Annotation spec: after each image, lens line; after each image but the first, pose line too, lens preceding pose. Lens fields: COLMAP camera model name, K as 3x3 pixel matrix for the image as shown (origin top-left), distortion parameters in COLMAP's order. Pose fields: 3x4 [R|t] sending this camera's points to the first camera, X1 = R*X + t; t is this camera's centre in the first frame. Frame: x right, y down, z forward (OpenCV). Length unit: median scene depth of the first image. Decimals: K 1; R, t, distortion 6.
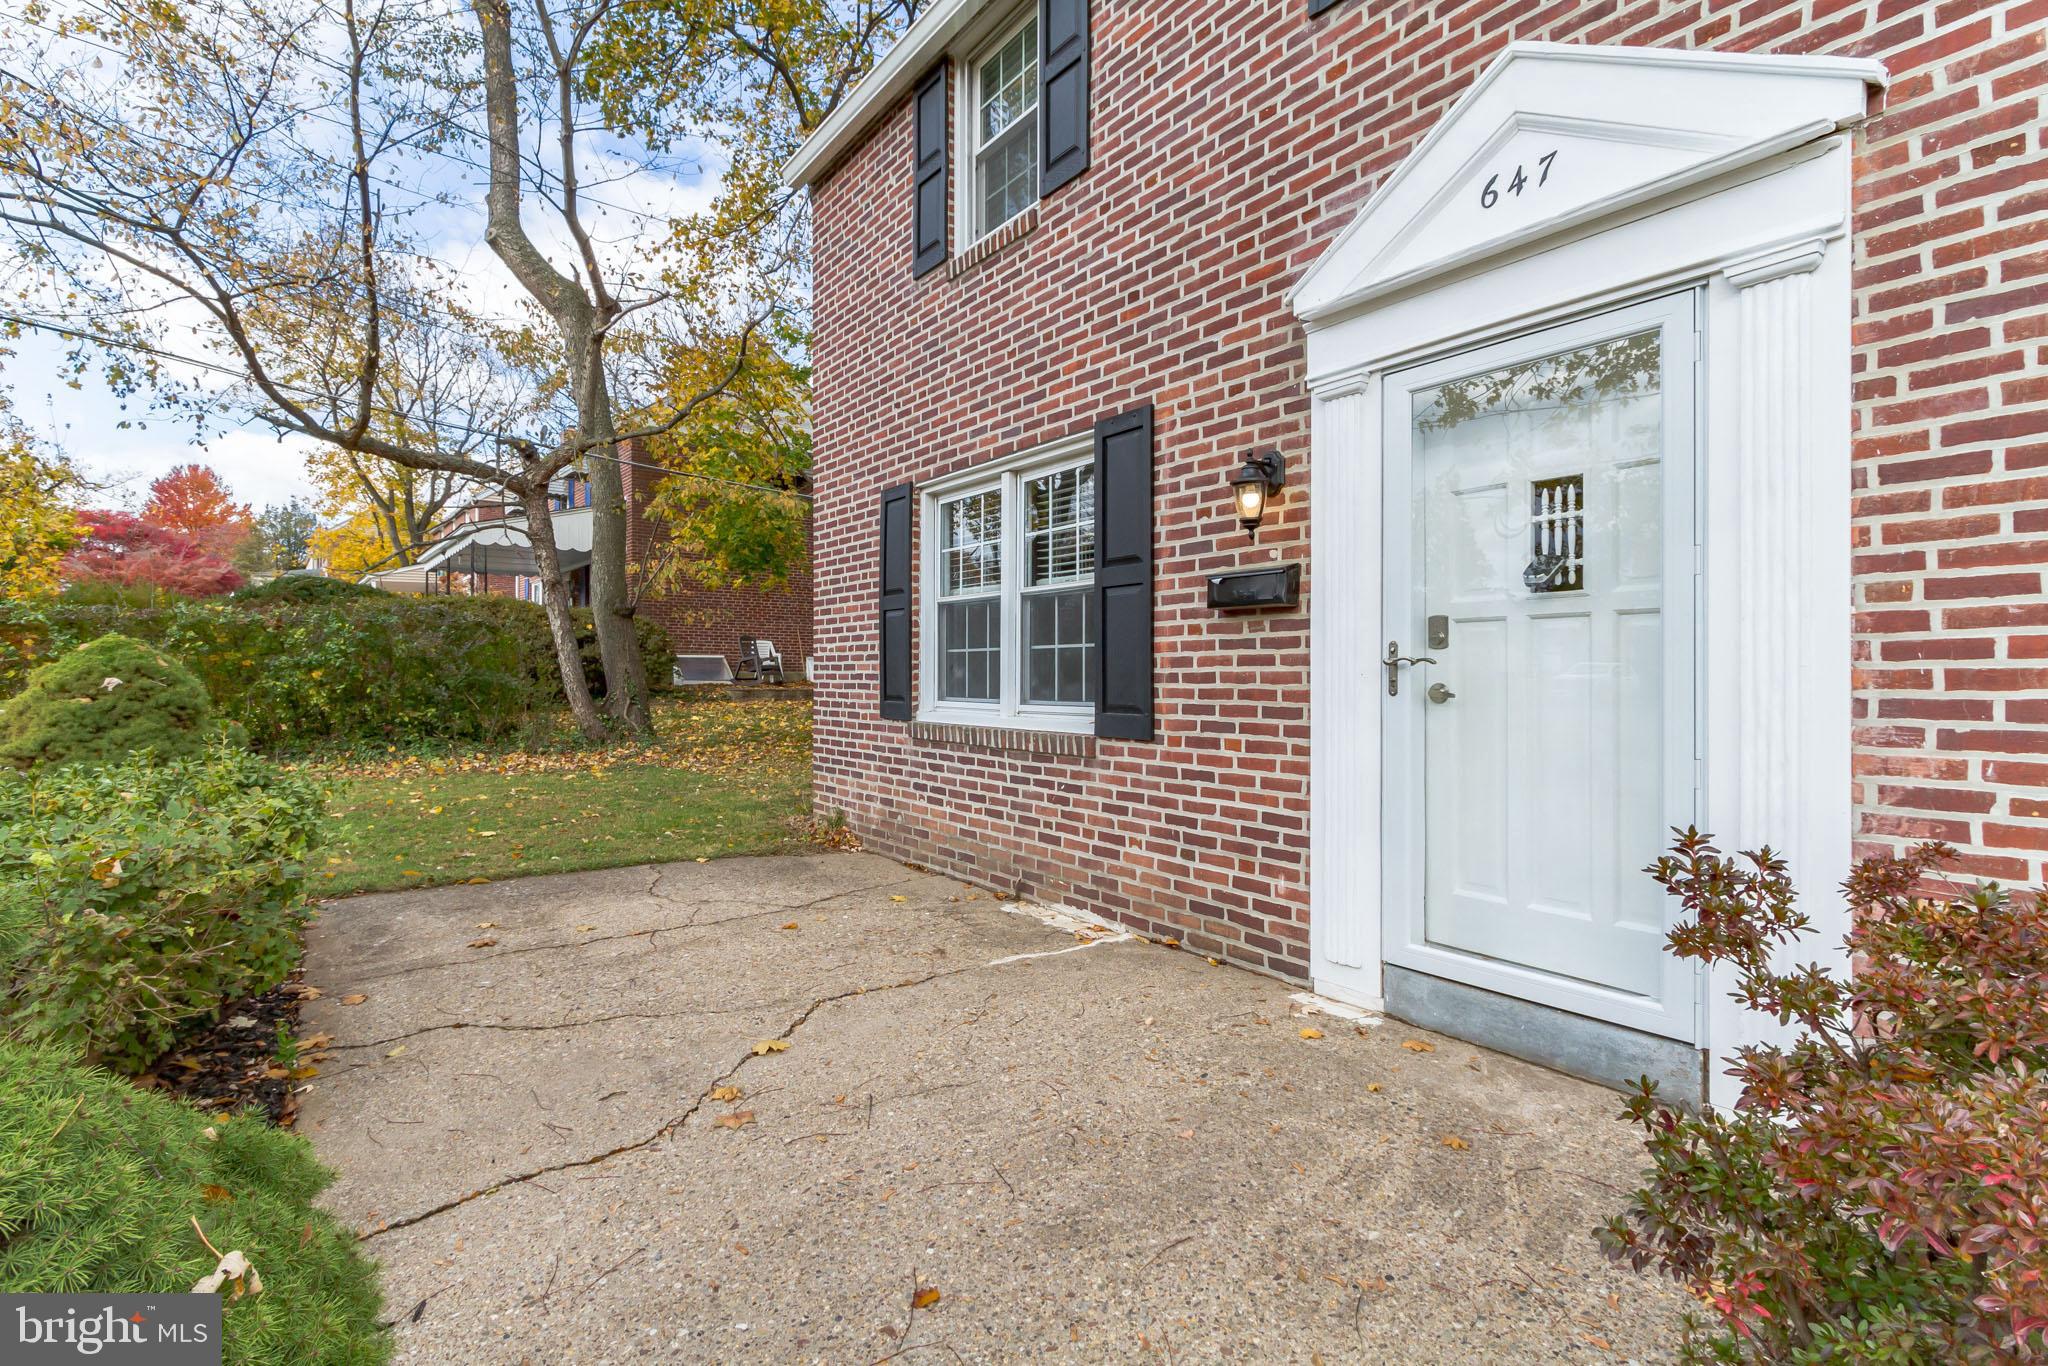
lens RADIAL K [[936.0, 0, 1023.0], [0, 936.0, 678.2], [0, 0, 1]] dist [0.001098, 0.000014]
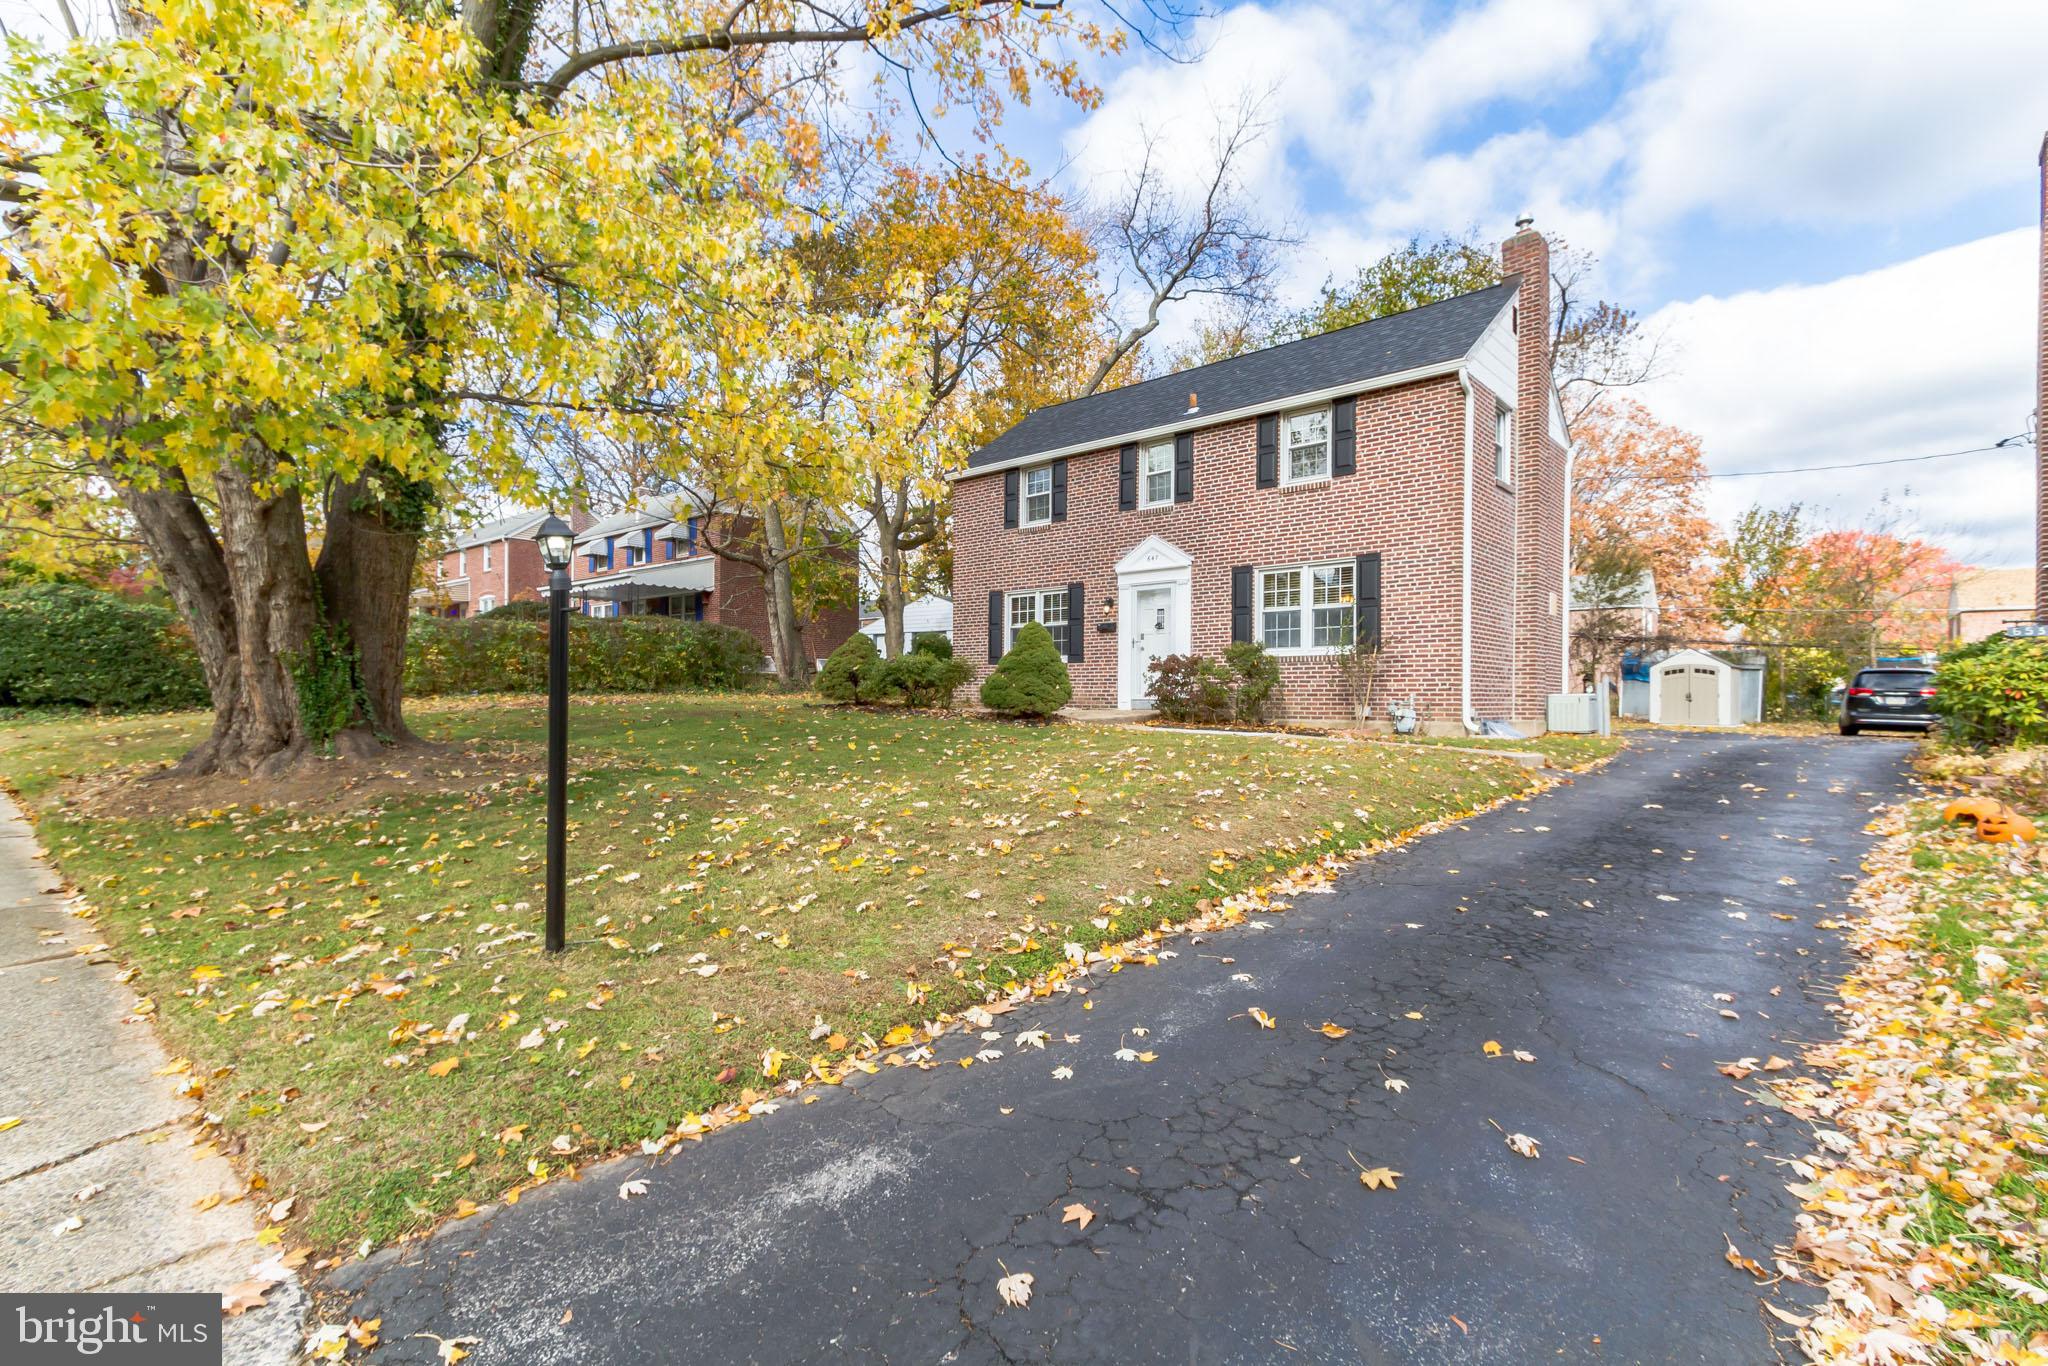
lens RADIAL K [[936.0, 0, 1023.1], [0, 936.0, 687.1], [0, 0, 1]] dist [0.001098, 0.000014]
pose [[0.984853, 0.009725, 0.173116, -0.826671], [-0.007533, 0.999883, -0.013319, 0.229085], [-0.173225, 0.011813, 0.984811, -2.998741]]
